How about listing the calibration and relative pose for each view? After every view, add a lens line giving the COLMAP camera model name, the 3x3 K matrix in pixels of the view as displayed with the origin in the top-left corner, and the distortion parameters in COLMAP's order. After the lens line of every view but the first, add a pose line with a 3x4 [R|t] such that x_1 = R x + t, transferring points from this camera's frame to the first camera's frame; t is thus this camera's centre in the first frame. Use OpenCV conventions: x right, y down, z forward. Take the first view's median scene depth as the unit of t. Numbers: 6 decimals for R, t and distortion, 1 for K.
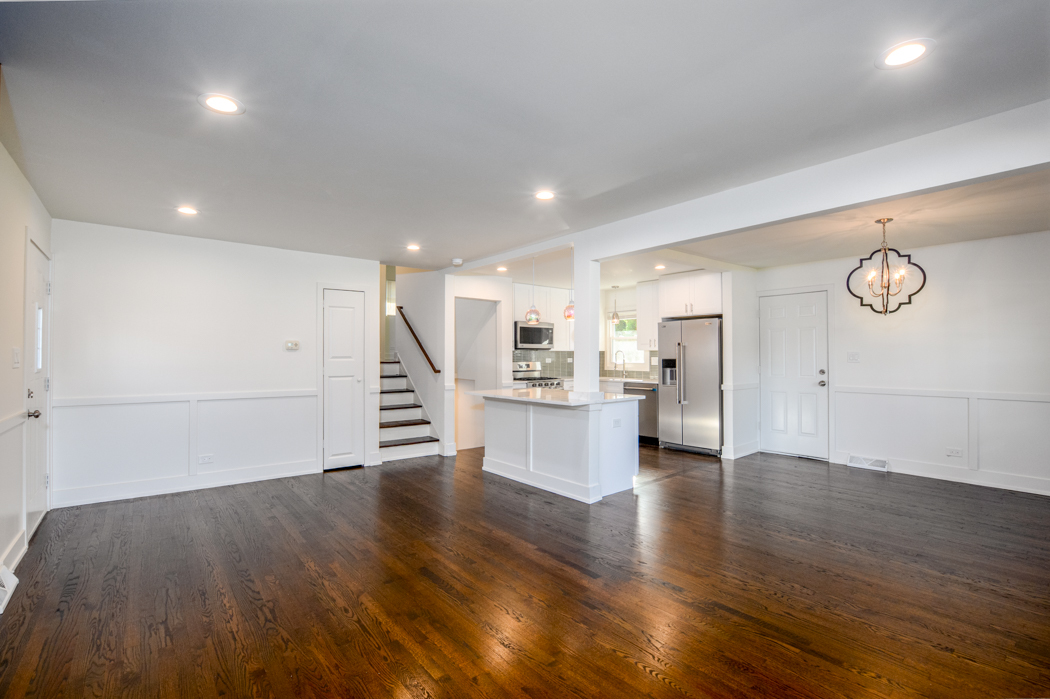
lens RADIAL K [[471.4, 0, 517.0], [0, 471.4, 350.3], [0, 0, 1]] dist [-0.036307, 0.005136]
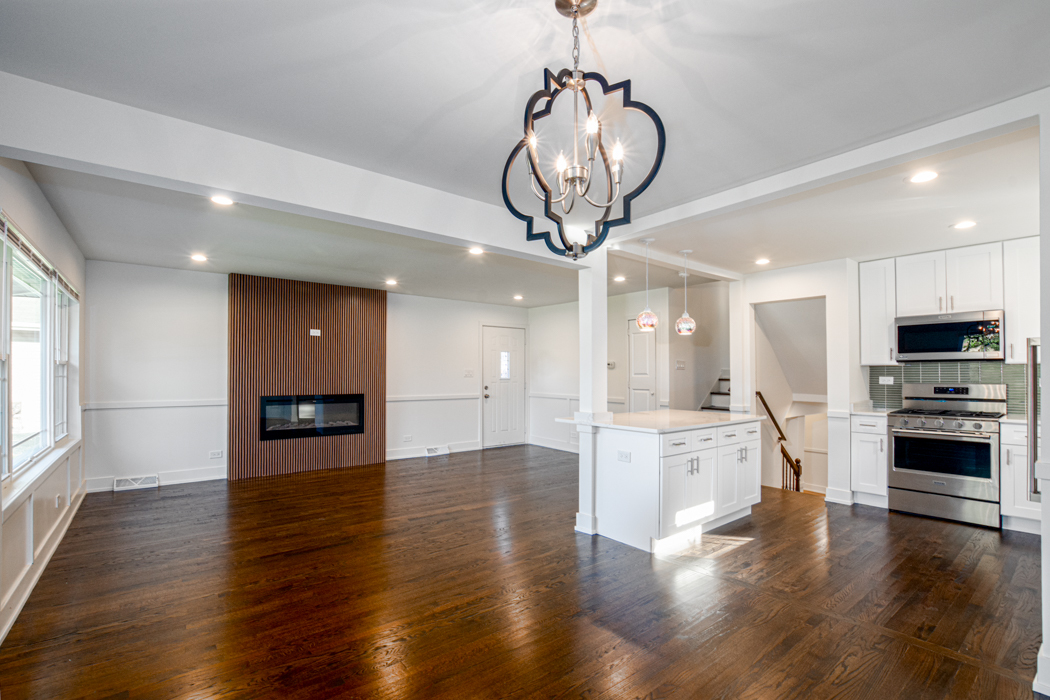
lens RADIAL K [[471.4, 0, 515.7], [0, 471.4, 363.9], [0, 0, 1]] dist [-0.036307, 0.005136]
pose [[-0.021446, -0.018270, -0.999603, 0.686607], [0.011560, 0.999762, -0.018521, 0.005538], [0.999703, -0.011953, -0.021230, 0.562094]]
